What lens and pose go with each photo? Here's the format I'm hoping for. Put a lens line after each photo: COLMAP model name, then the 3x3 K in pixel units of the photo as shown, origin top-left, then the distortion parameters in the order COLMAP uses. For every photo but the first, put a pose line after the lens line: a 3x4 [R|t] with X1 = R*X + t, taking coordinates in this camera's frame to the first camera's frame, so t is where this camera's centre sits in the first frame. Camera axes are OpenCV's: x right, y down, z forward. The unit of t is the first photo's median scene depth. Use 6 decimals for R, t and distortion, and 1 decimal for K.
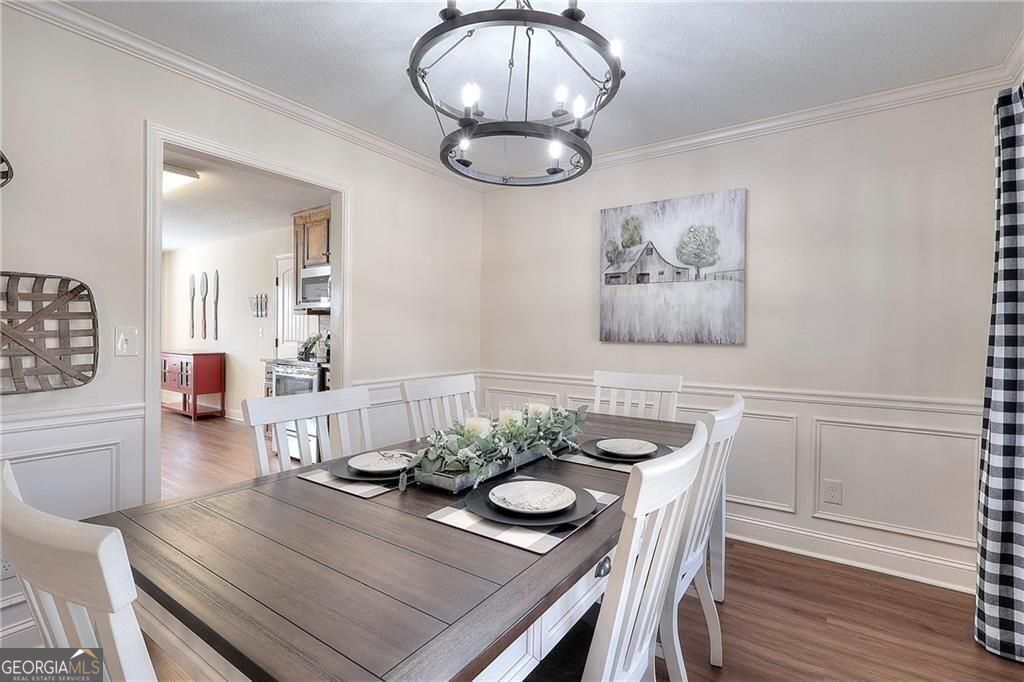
lens RADIAL K [[474.5, 0, 511.5], [0, 474.5, 336.8], [0, 0, 1]] dist [-0.002694, -0.000283]
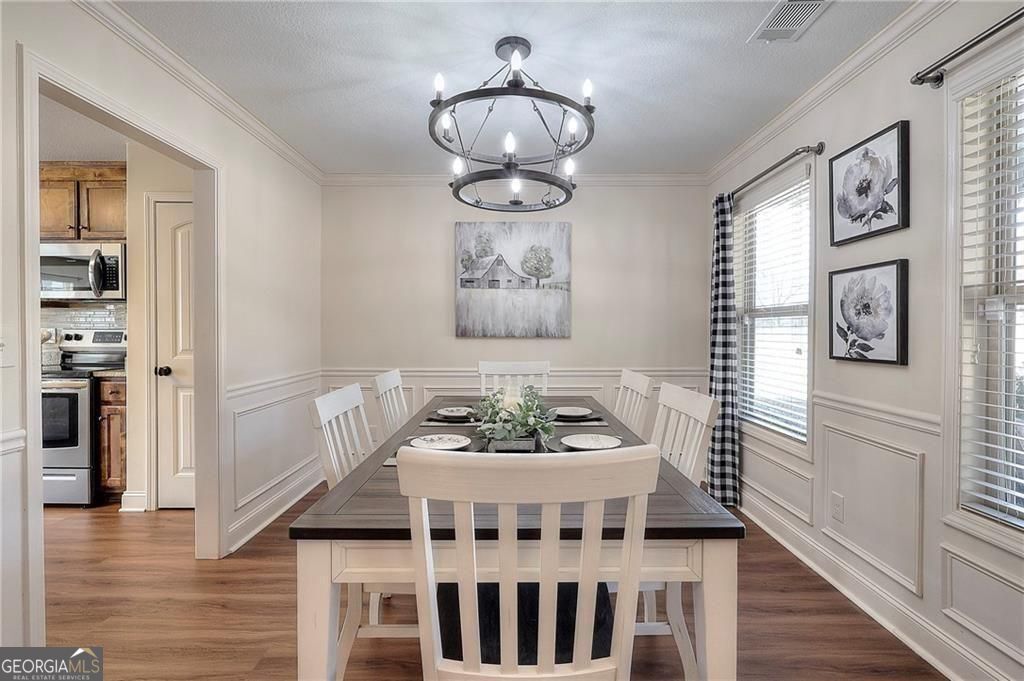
lens RADIAL K [[474.5, 0, 514.9], [0, 474.5, 337.3], [0, 0, 1]] dist [-0.002694, -0.000283]
pose [[0.820212, -0.017713, 0.571785, -0.378526], [0.011458, 0.999829, 0.014536, -0.004771], [-0.571944, -0.005371, 0.820275, -0.024113]]
